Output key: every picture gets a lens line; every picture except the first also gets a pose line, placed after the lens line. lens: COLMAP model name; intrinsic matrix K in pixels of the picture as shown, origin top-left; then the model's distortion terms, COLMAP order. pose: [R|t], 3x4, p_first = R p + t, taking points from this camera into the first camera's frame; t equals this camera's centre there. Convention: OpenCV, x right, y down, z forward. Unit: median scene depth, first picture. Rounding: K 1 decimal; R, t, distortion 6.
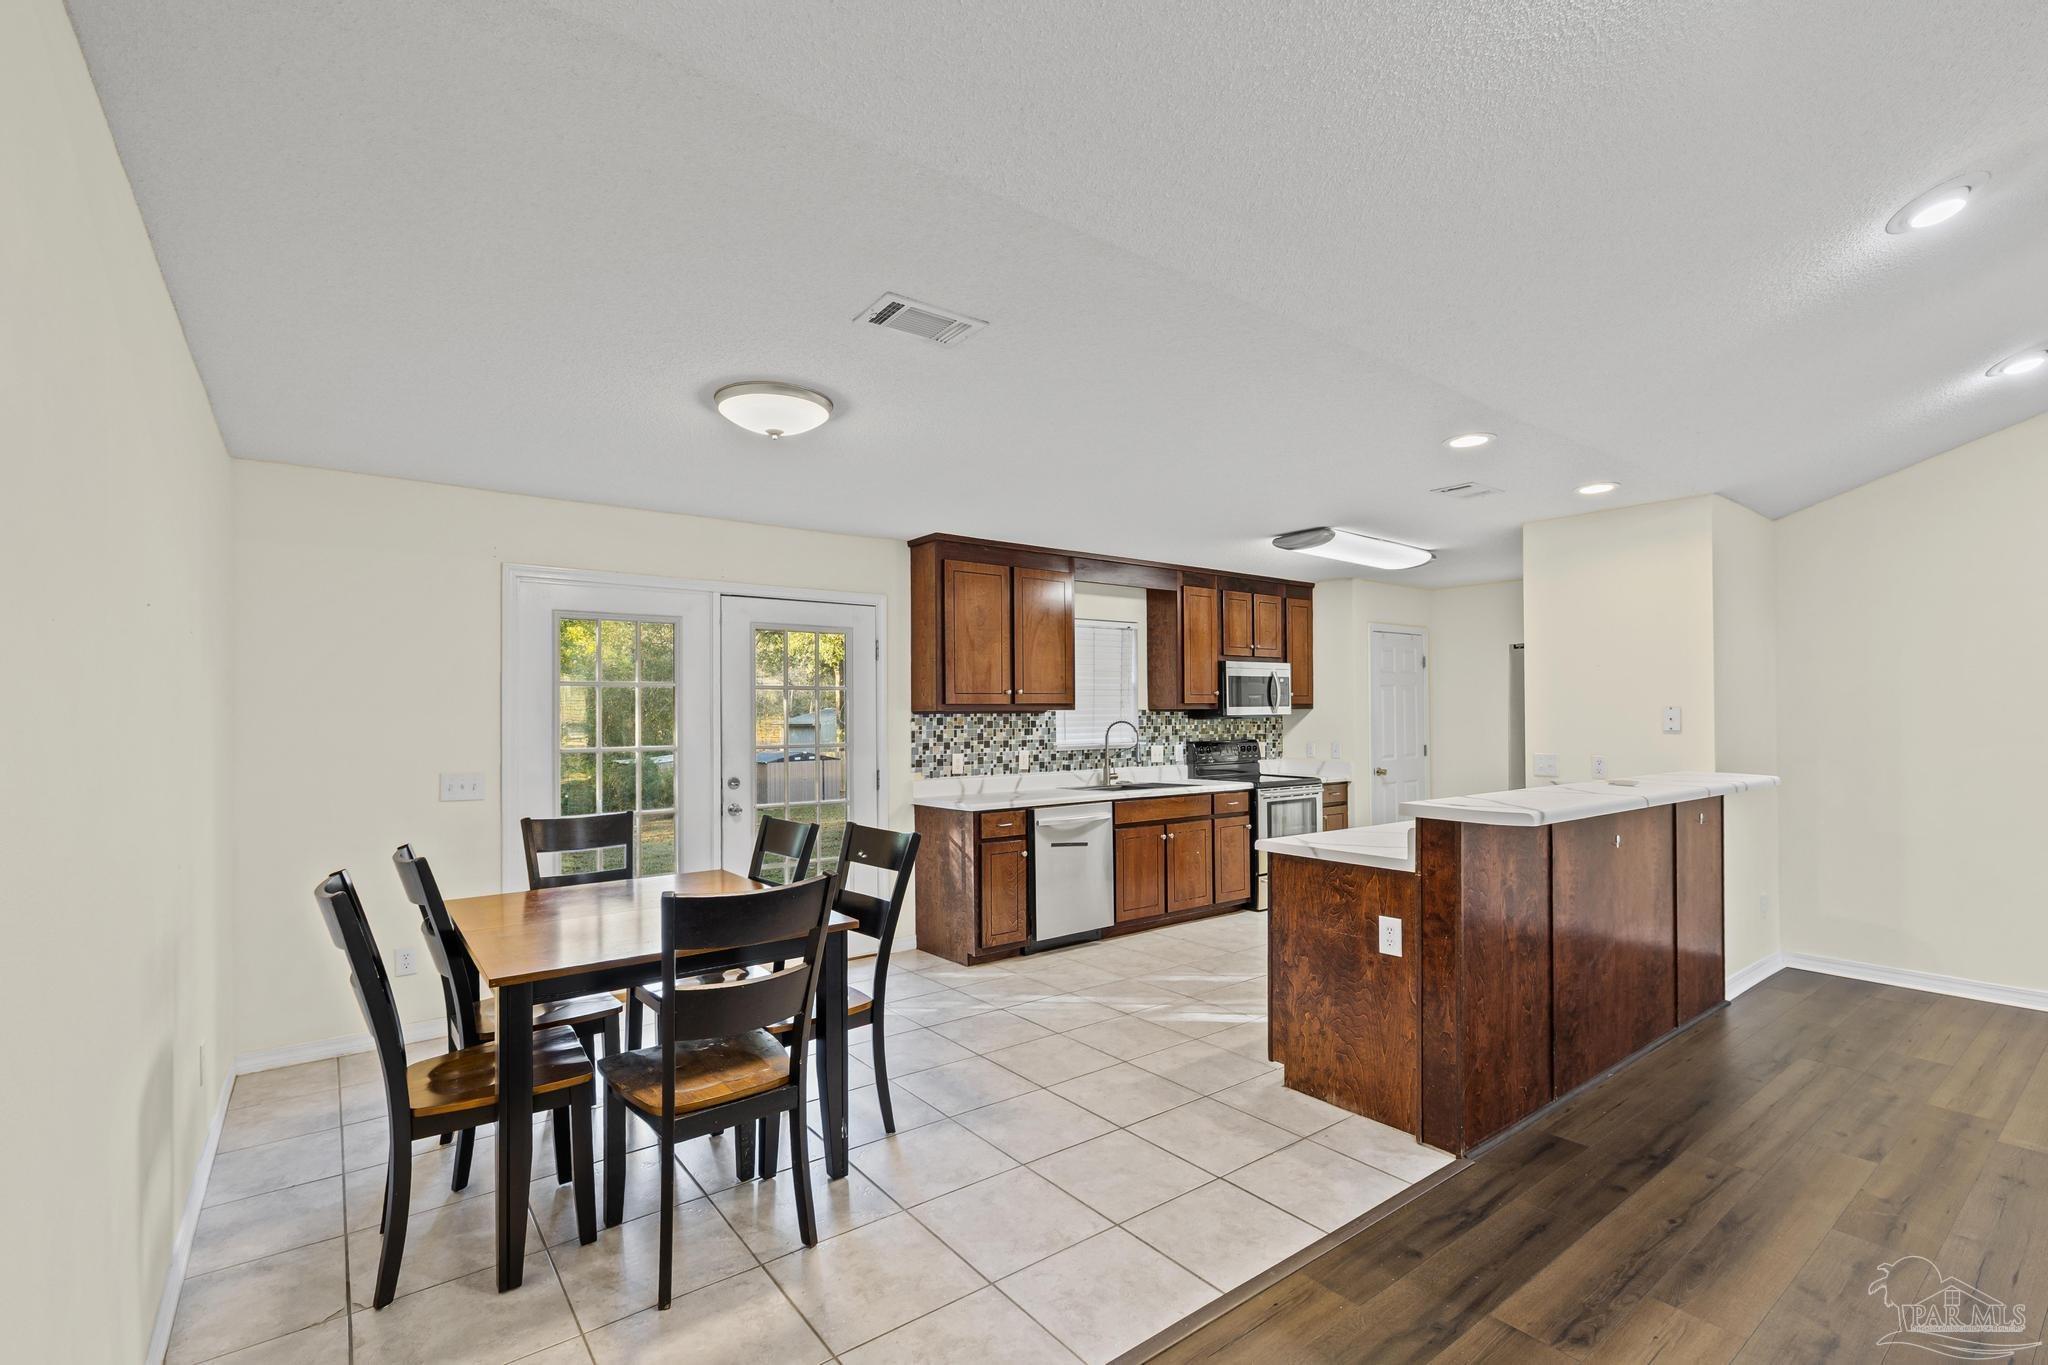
lens RADIAL K [[903.5, 0, 1010.7], [0, 903.5, 725.5], [0, 0, 1]] dist [0.000578, 0.000079]
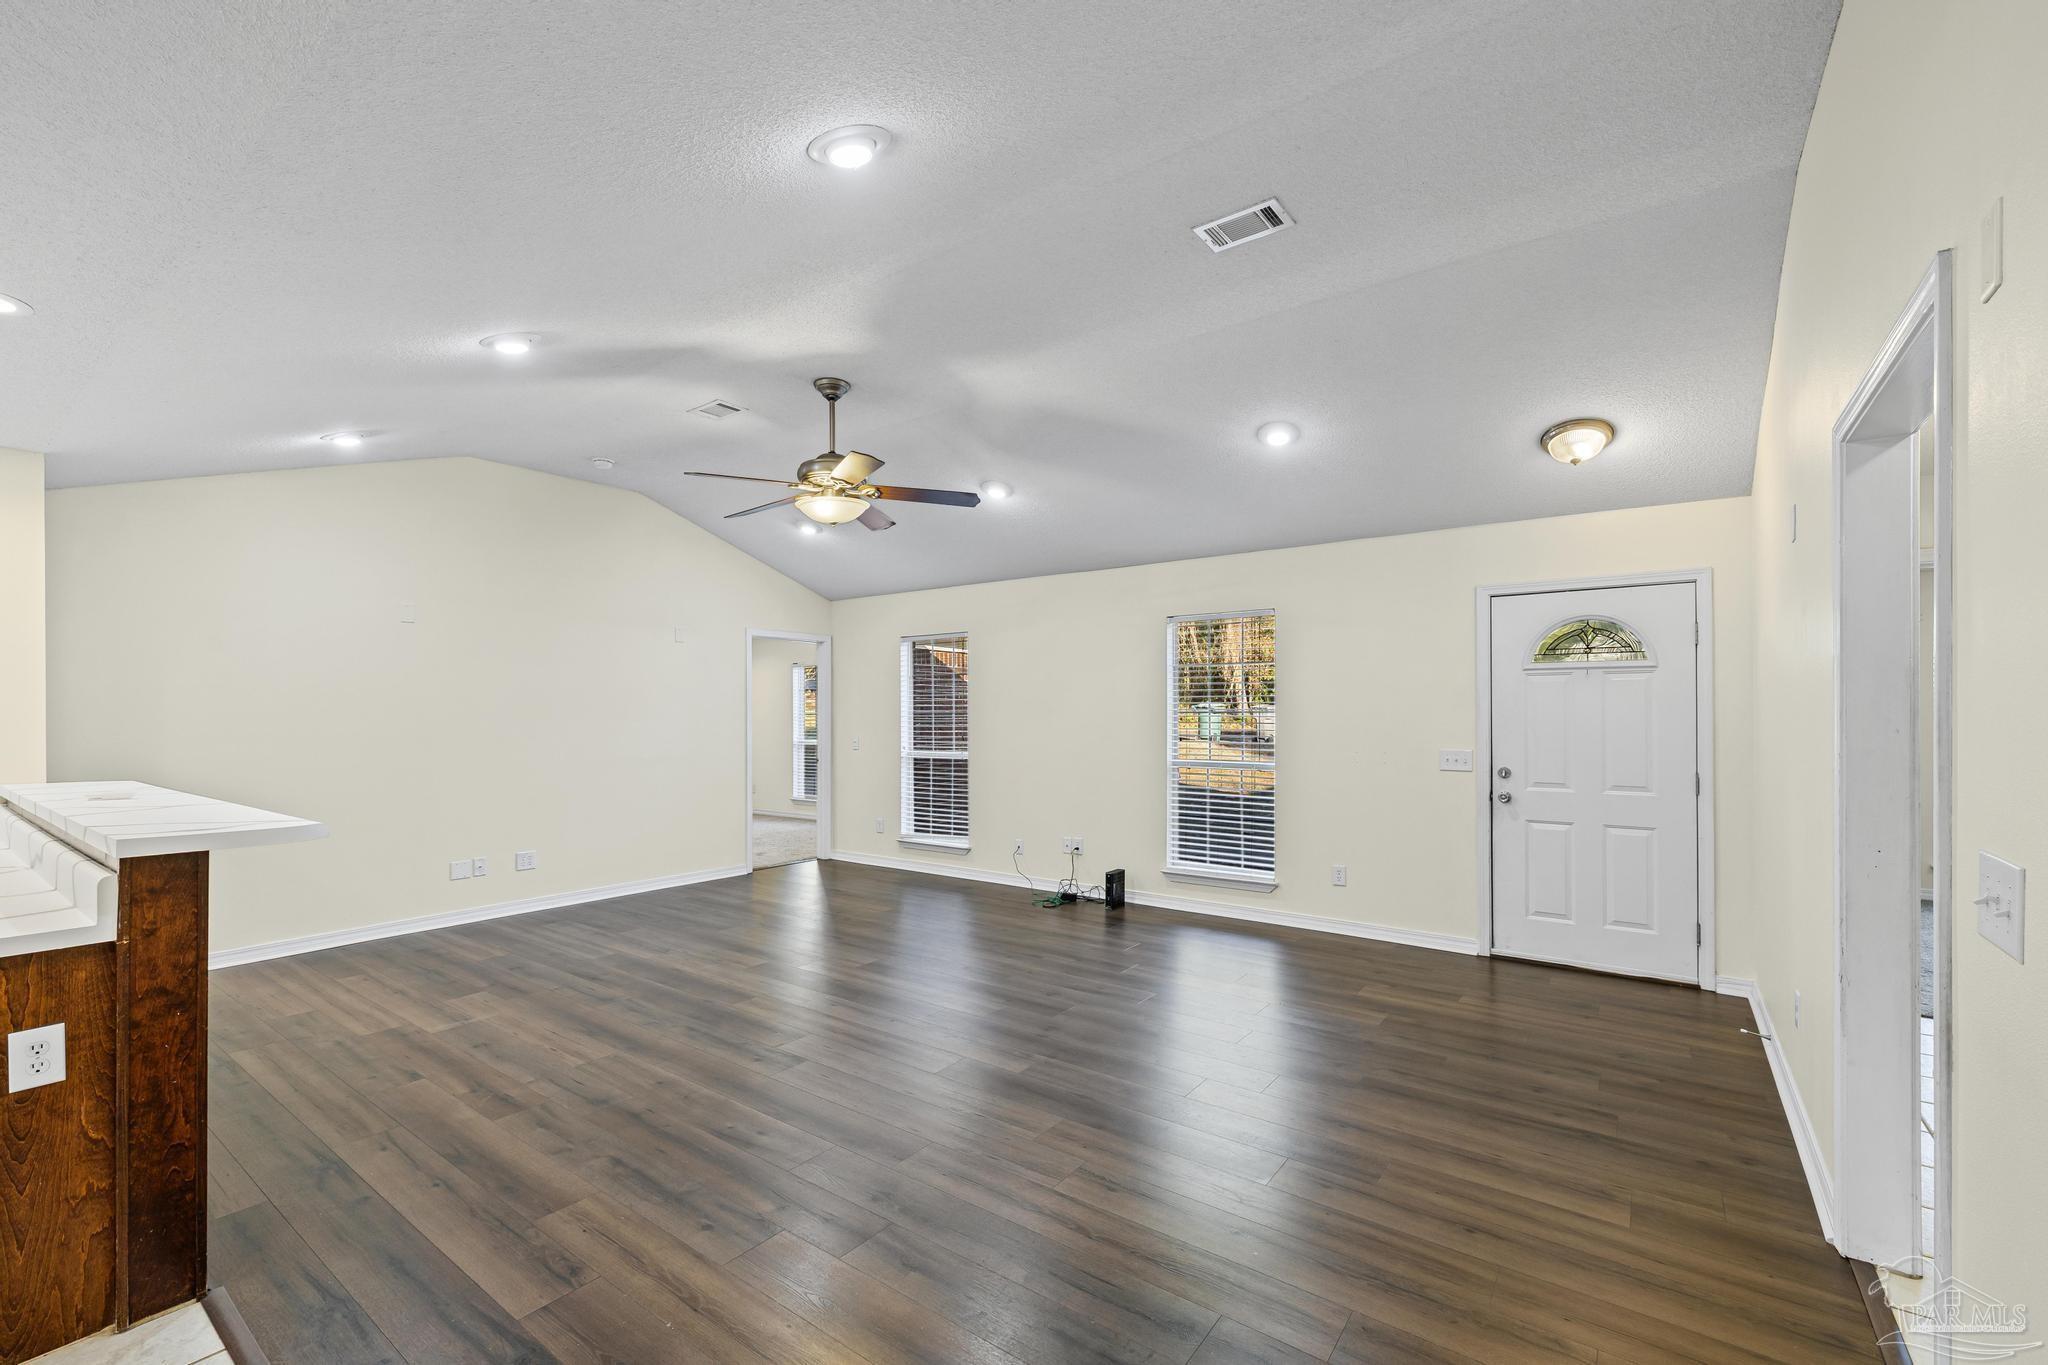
lens RADIAL K [[853.1, 0, 1020.3], [0, 853.1, 715.1], [0, 0, 1]] dist [-0.000809, 0.000005]
pose [[-0.282718, 0.003538, 0.959197, -0.201703], [0.013616, 0.999907, 0.000325, 0.000227], [-0.959106, 0.013152, -0.282740, 0.284920]]
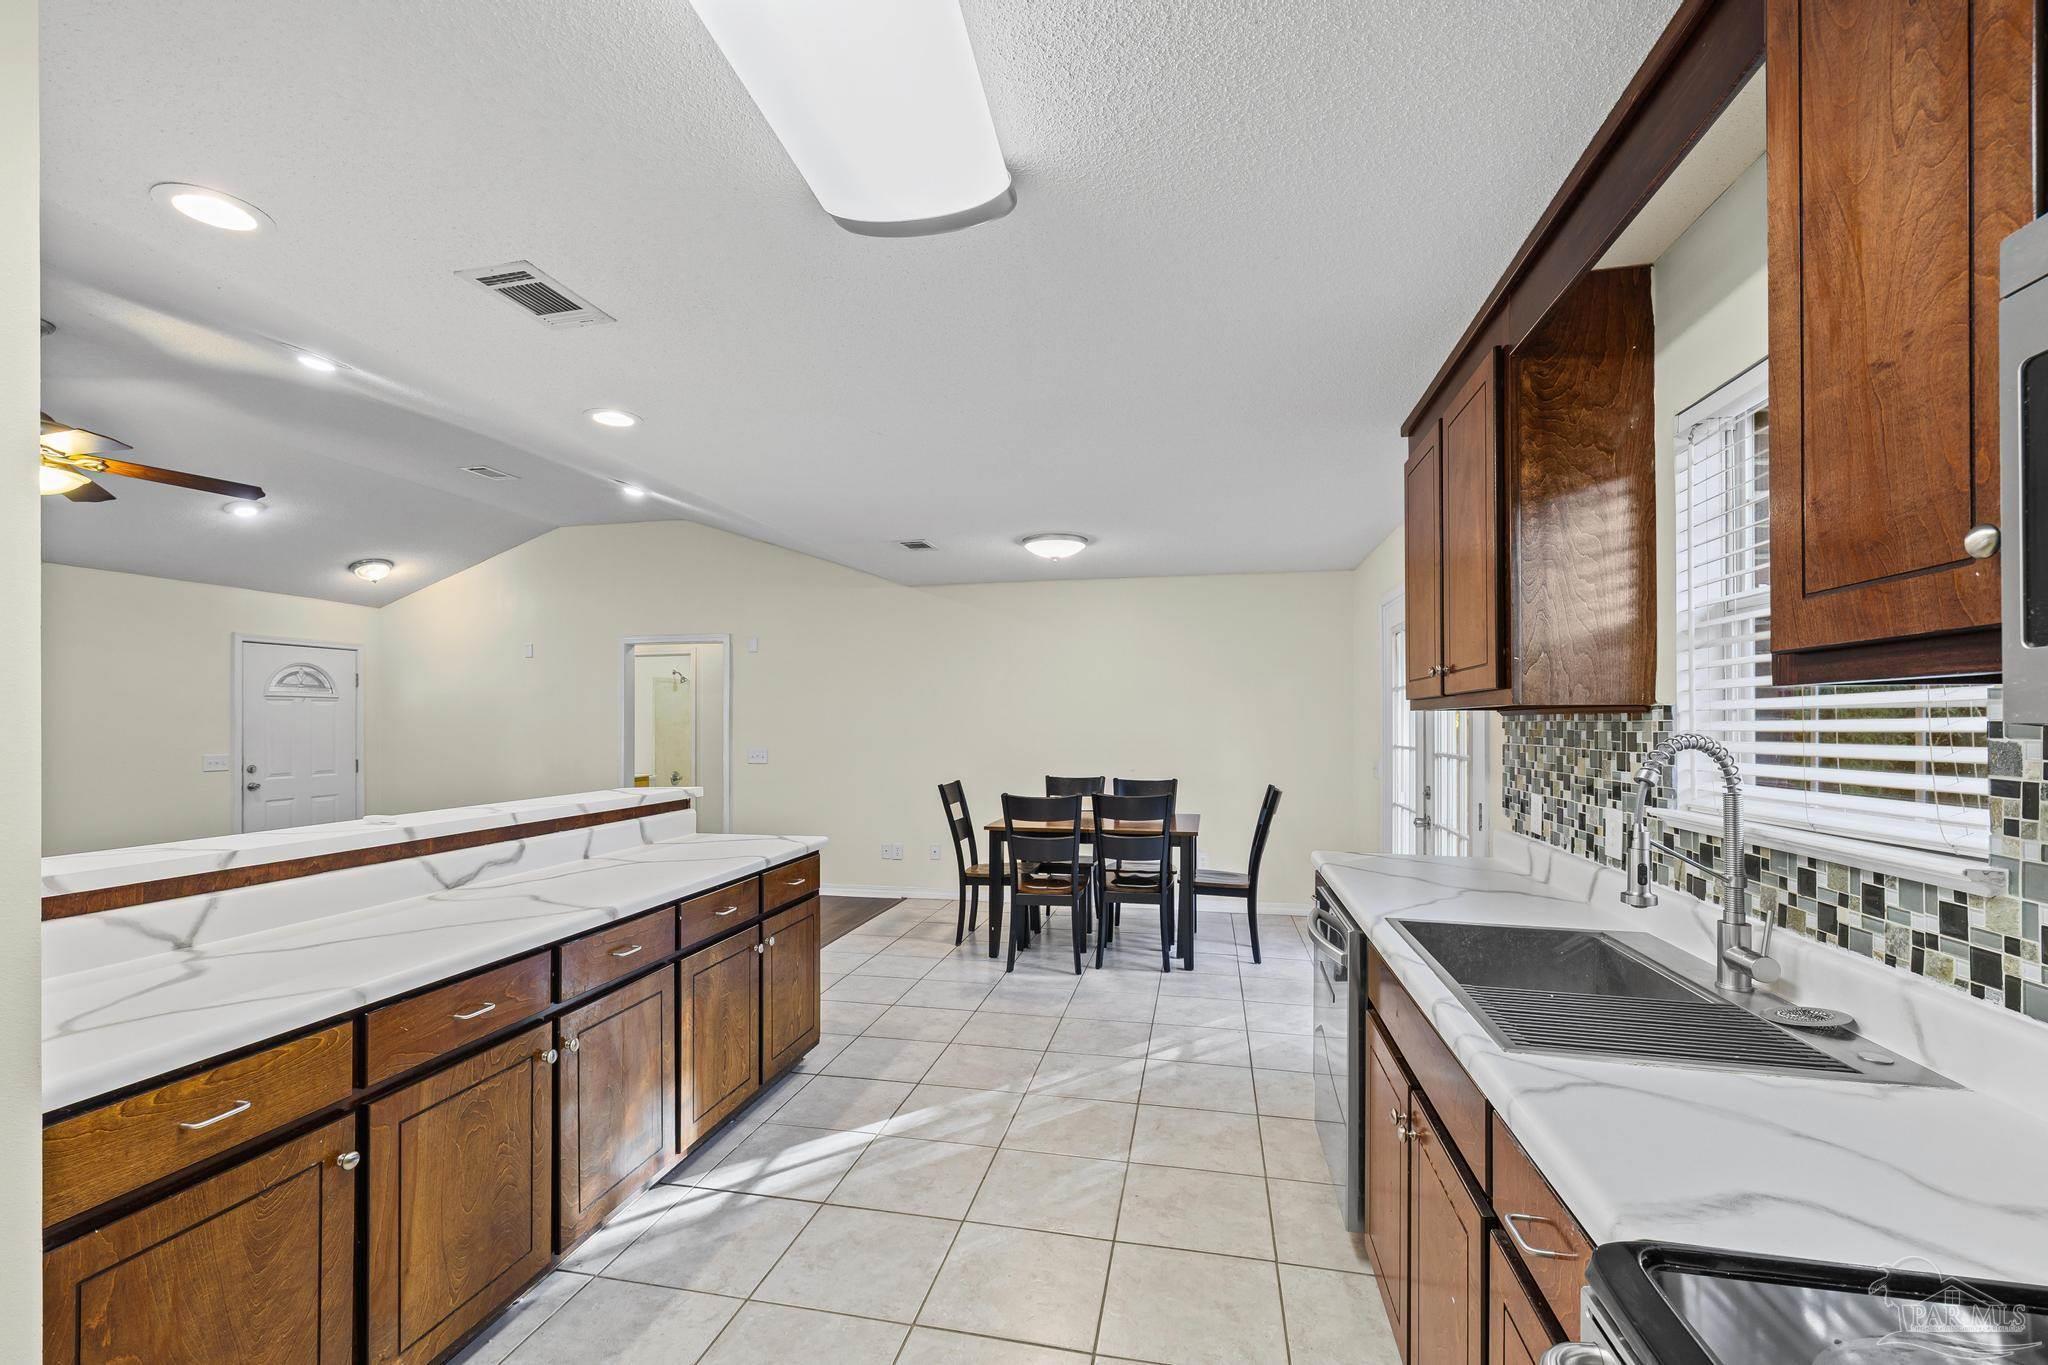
lens RADIAL K [[853.1, 0, 1020.3], [0, 853.1, 715.1], [0, 0, 1]] dist [-0.000809, 0.000005]
pose [[-0.755684, 0.001967, -0.654934, 0.466232], [-0.000796, 0.999992, 0.003923, -0.014467], [0.654936, 0.003486, -0.755676, 1.164221]]
